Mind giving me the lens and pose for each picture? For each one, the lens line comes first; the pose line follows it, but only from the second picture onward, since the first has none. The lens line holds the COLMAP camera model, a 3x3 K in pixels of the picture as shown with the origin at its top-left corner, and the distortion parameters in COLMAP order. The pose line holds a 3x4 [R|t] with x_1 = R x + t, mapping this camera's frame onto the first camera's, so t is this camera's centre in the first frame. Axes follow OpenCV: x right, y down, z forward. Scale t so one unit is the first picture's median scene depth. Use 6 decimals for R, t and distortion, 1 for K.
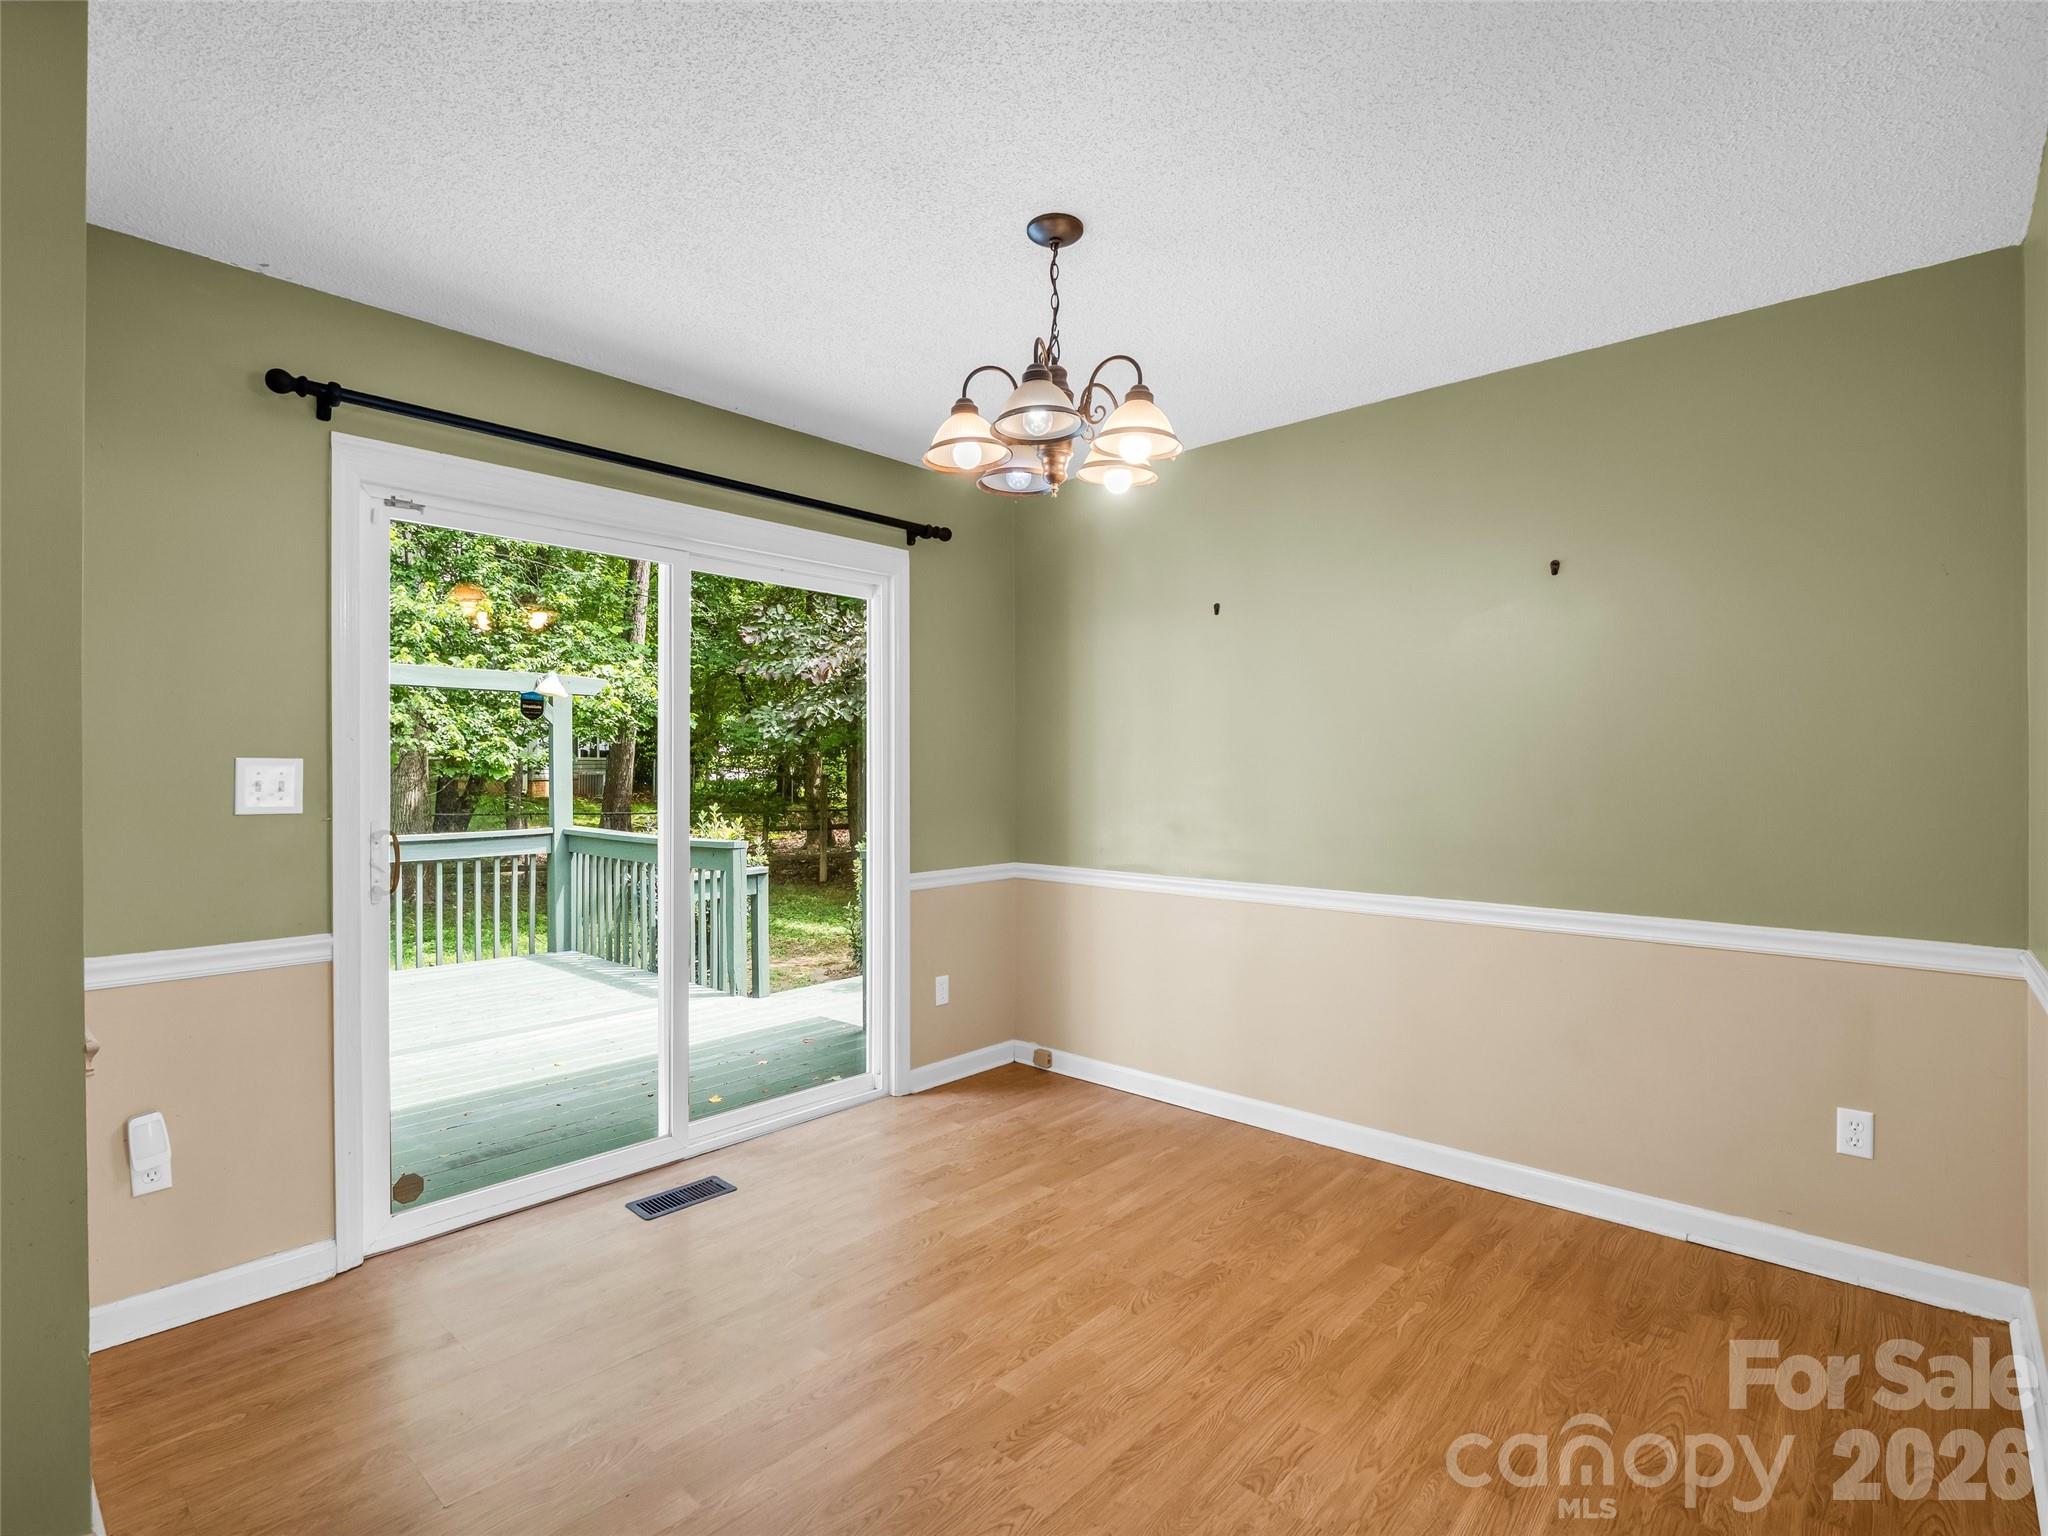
lens RADIAL K [[1019.1, 0, 1024.0], [0, 1019.1, 768.0], [0, 0, 1]] dist [-0.002642, -0.000718]
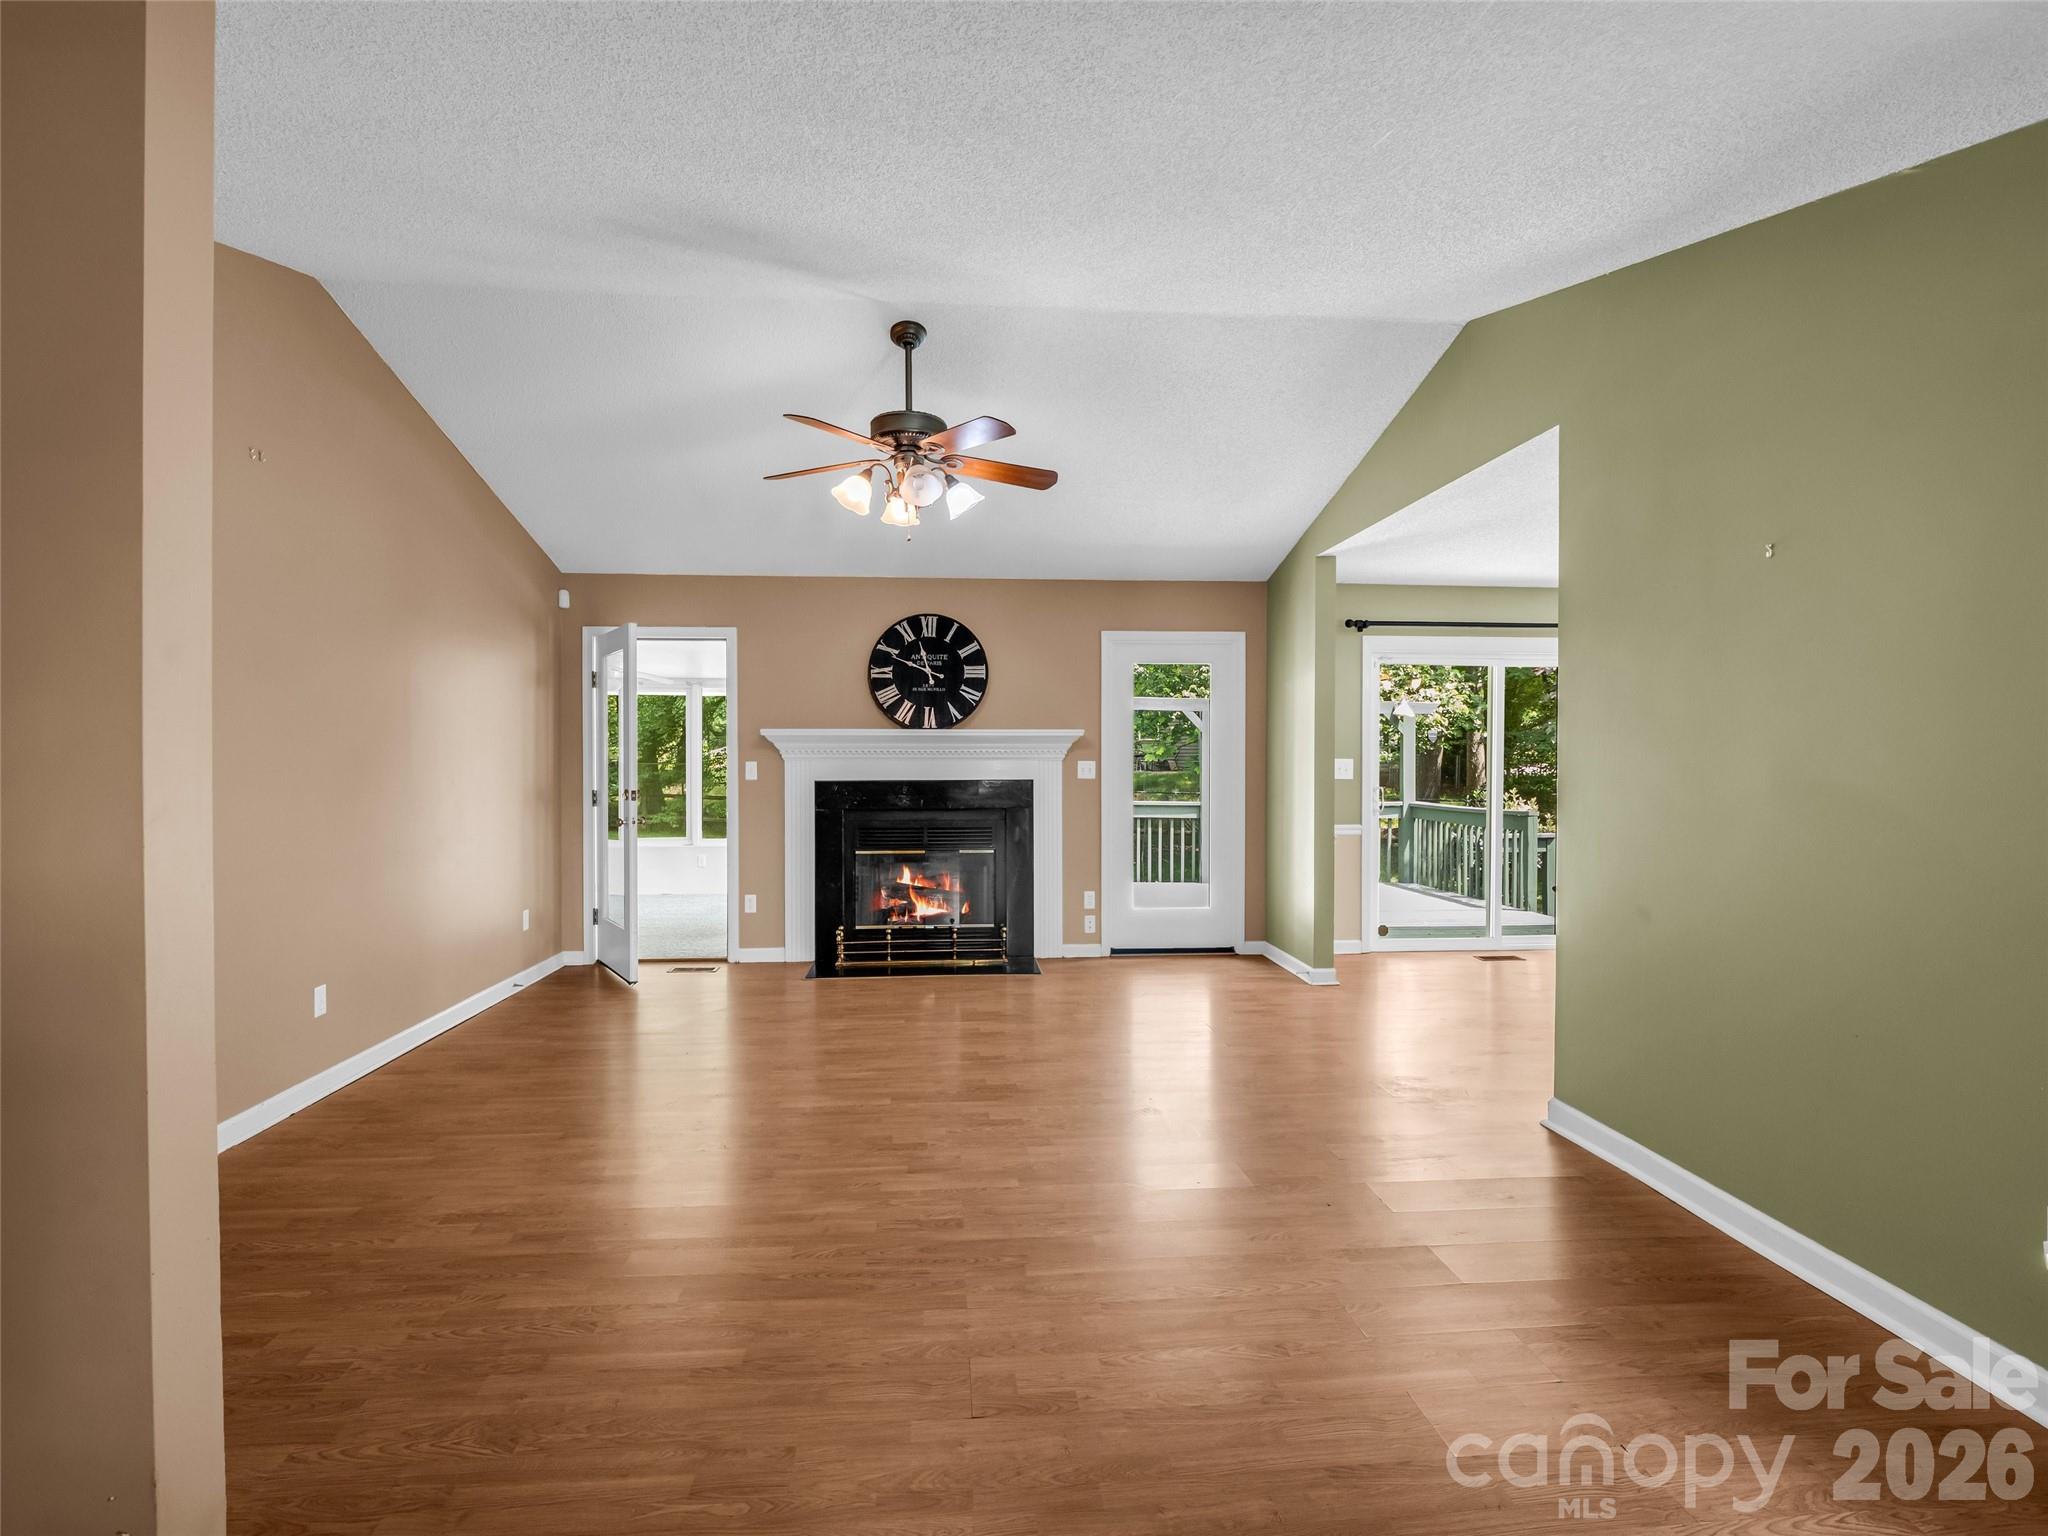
lens RADIAL K [[1019.1, 0, 1024.0], [0, 1019.1, 768.0], [0, 0, 1]] dist [-0.002642, -0.000718]
pose [[0.733762, 0.005713, -0.679382, 0.206177], [-0.007613, 0.999971, 0.000187, 0.008677], [0.679364, 0.005035, 0.733784, -0.664253]]
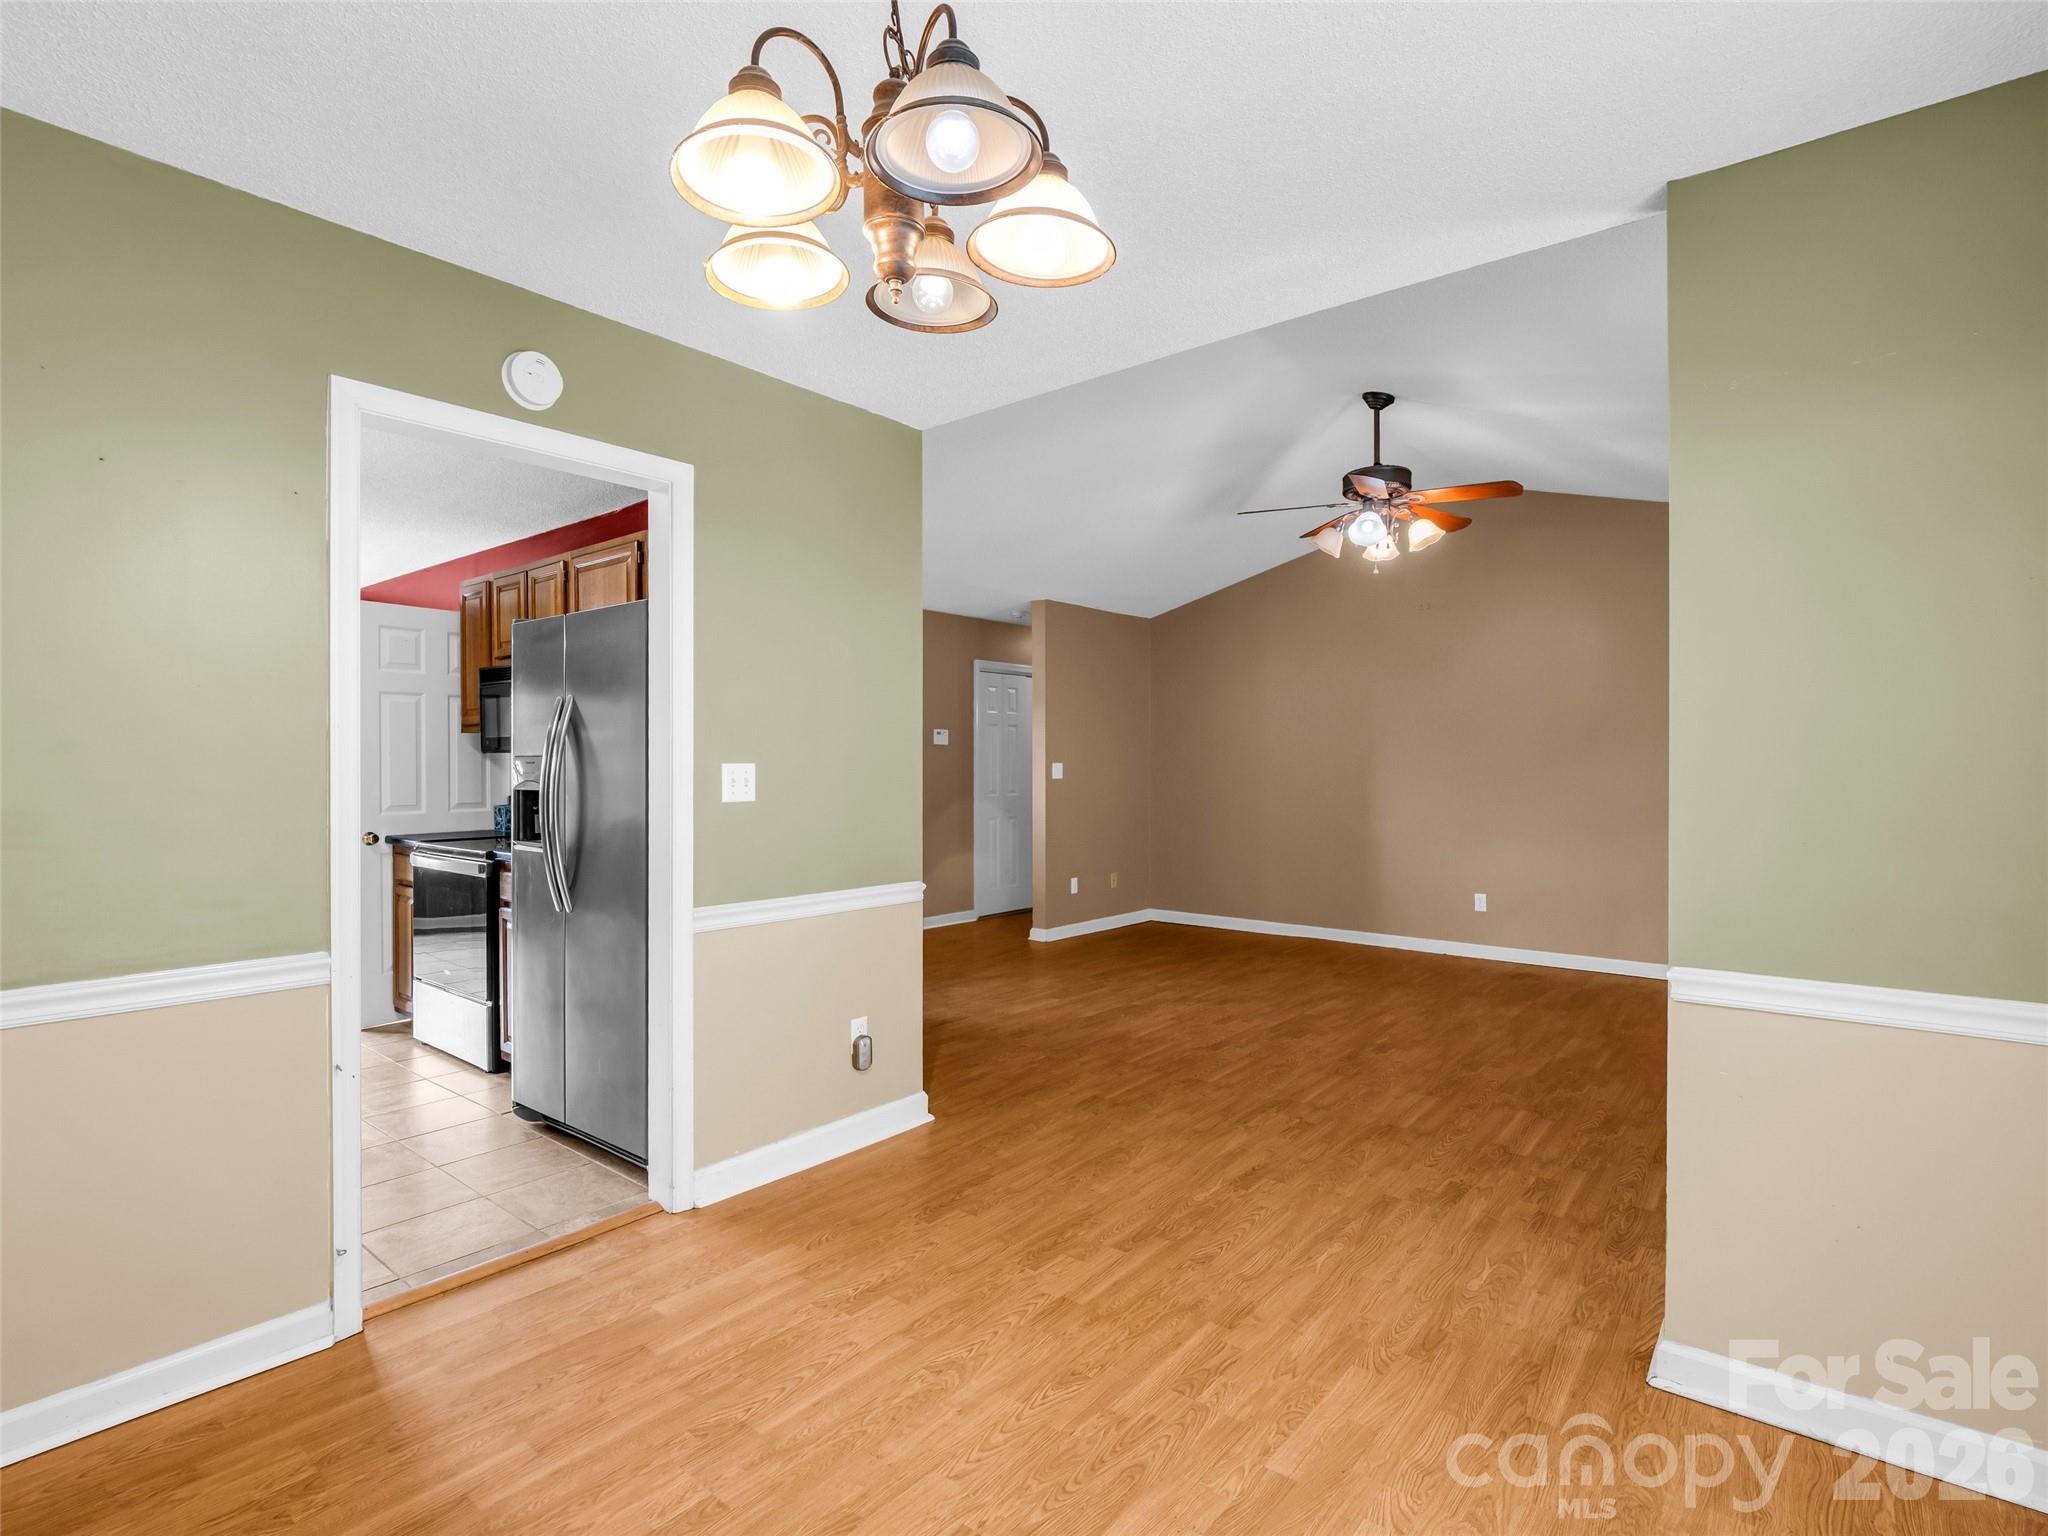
lens RADIAL K [[1008.4, 0, 1014.2], [0, 1008.4, 766.5], [0, 0, 1]] dist [-0.008807, -0.001699]
pose [[-0.999266, -0.000868, -0.038288, -0.005291], [-0.001405, 0.999901, 0.014007, -0.002262], [0.038272, 0.014050, -0.999169, 0.589335]]
